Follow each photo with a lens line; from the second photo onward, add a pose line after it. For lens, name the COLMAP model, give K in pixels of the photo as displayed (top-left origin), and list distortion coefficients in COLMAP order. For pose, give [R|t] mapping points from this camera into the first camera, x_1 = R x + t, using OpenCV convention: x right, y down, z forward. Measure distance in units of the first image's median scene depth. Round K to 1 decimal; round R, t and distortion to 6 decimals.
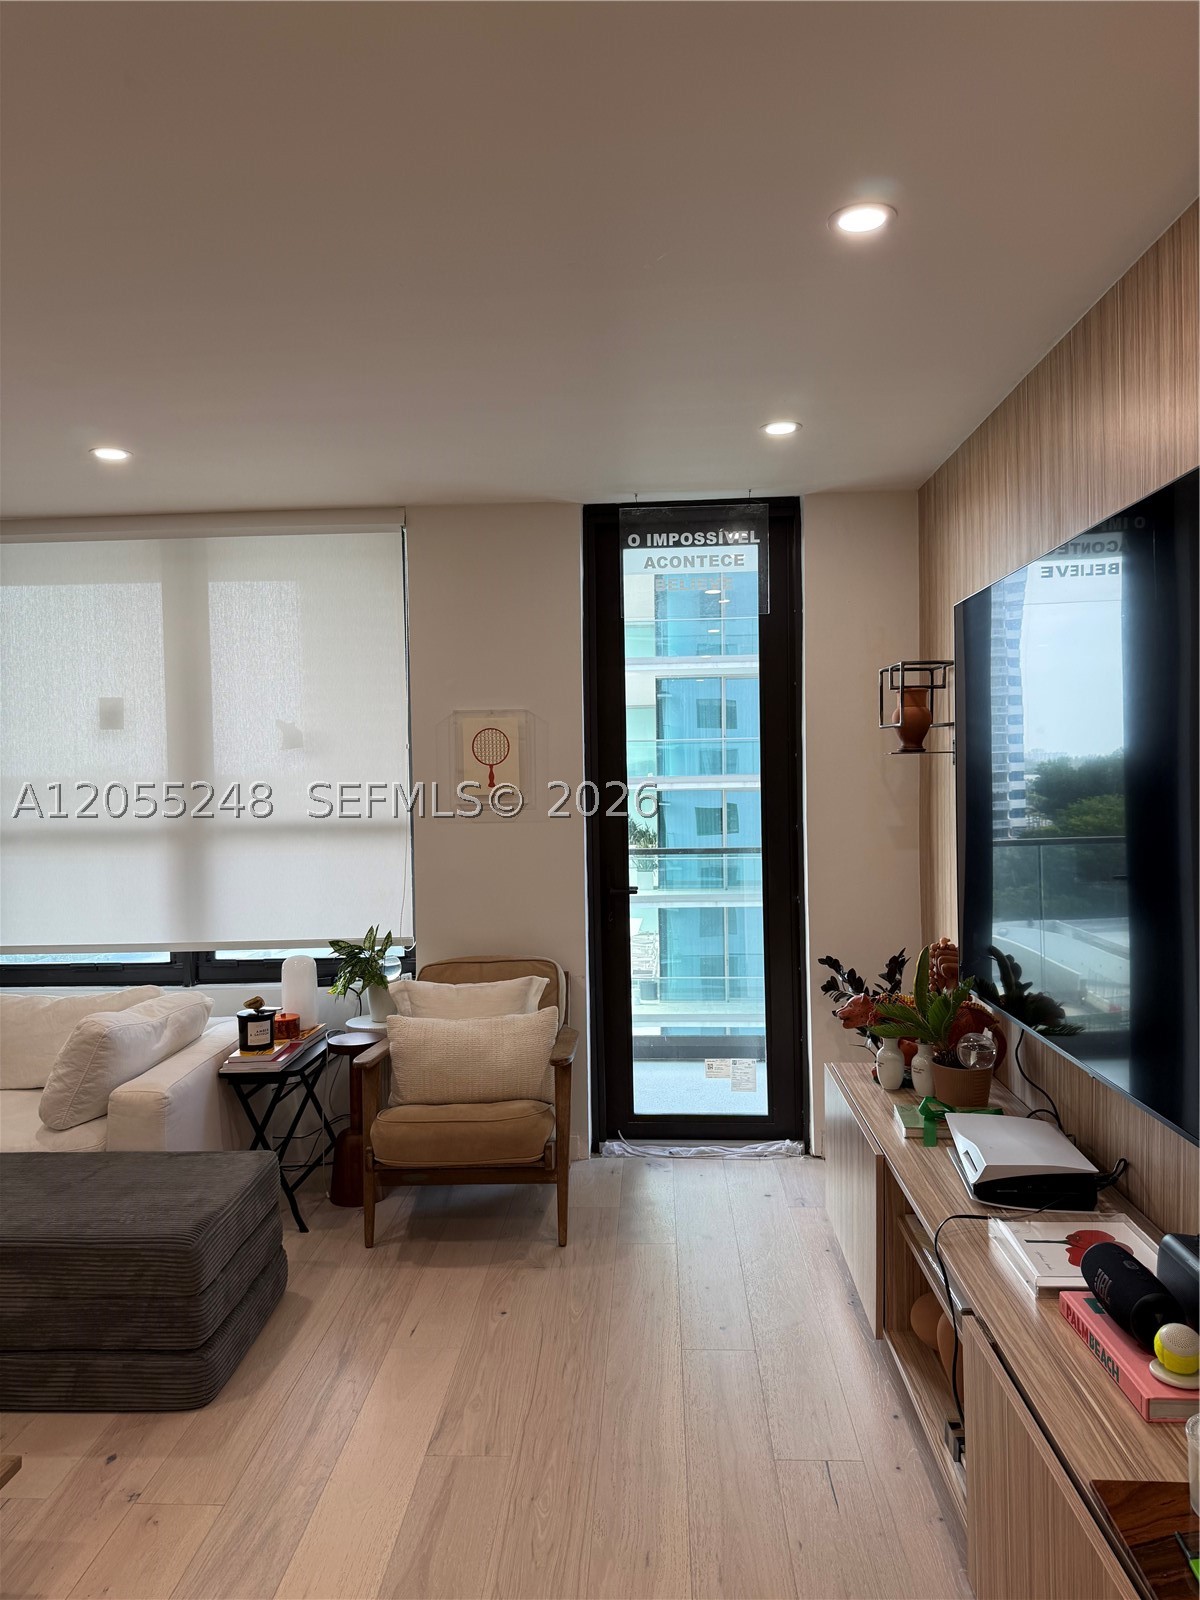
lens RADIAL K [[1117.0, 0, 600.0], [0, 1117.0, 800.0], [0, 0, 1]] dist [0.080448, -0.069864]
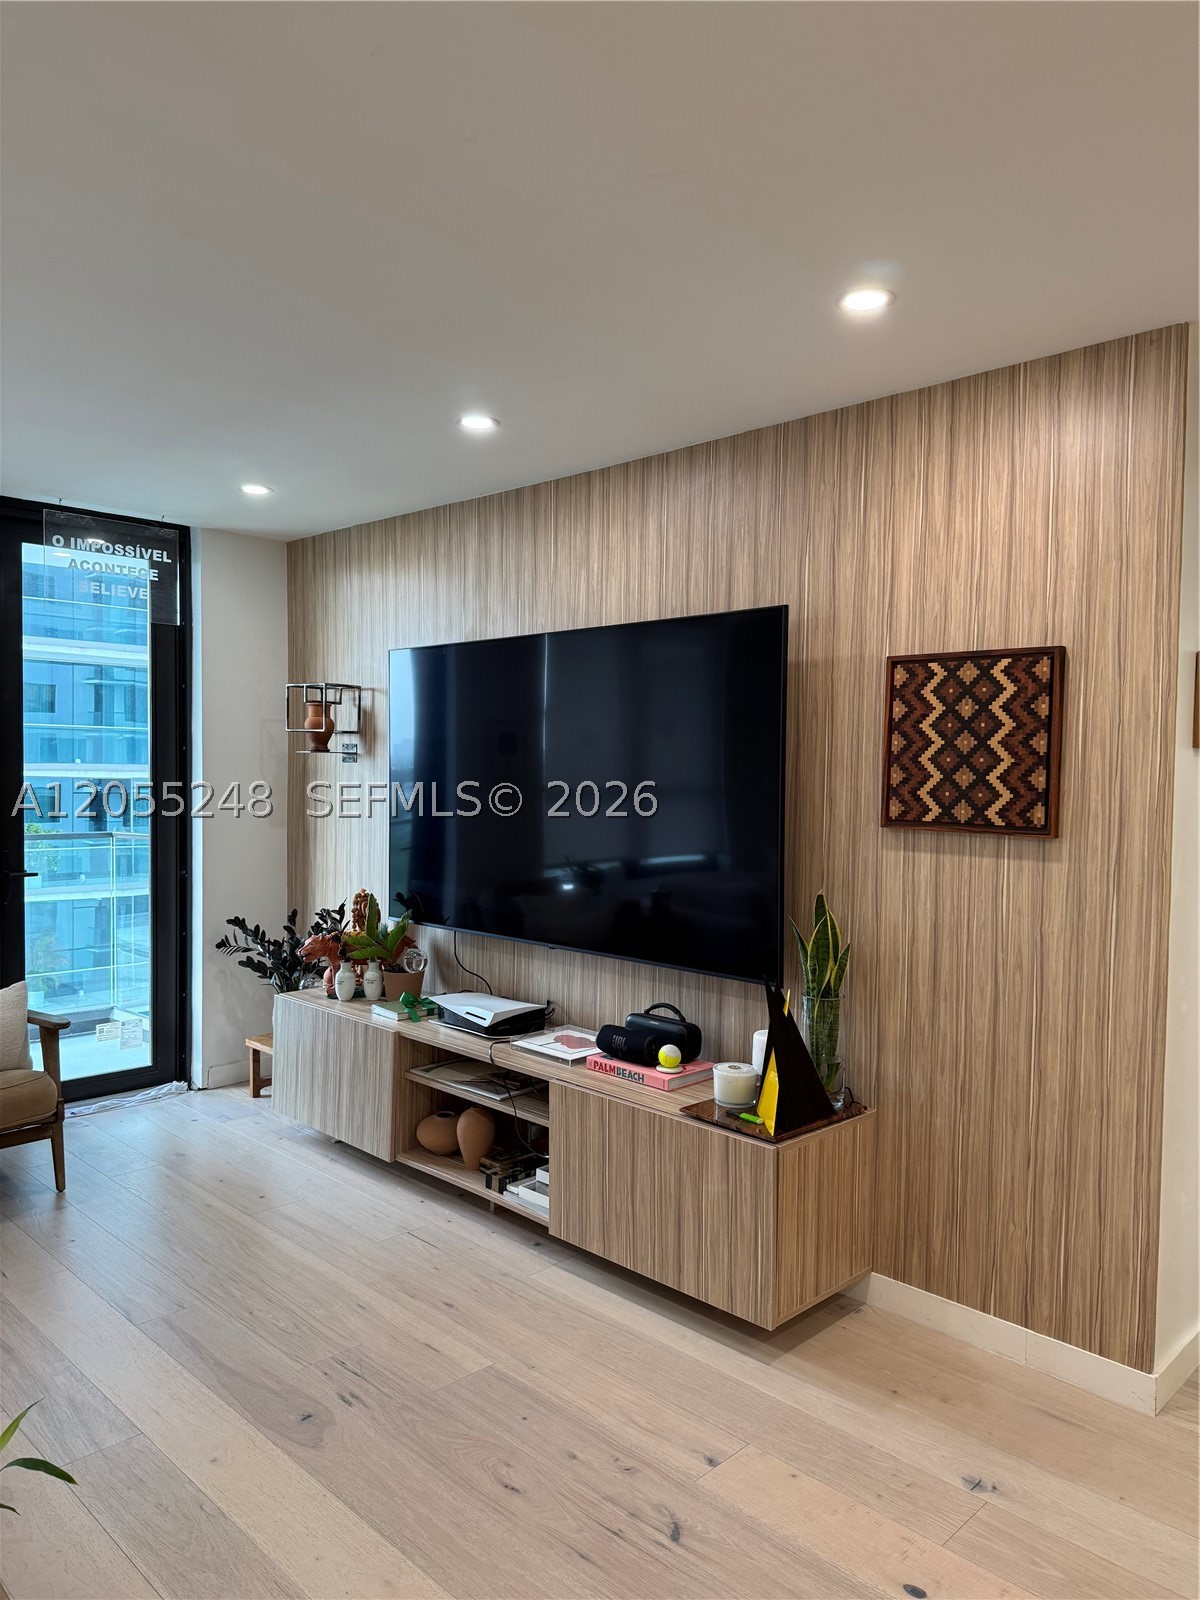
lens RADIAL K [[1121.4, 0, 600.0], [0, 1121.4, 800.0], [0, 0, 1]] dist [-0.009813, -0.009239]
pose [[0.648660, 0.007777, 0.761039, -0.532477], [-0.008533, 0.999959, -0.002945, 0.015734], [-0.761031, -0.004583, 0.648700, -0.094398]]
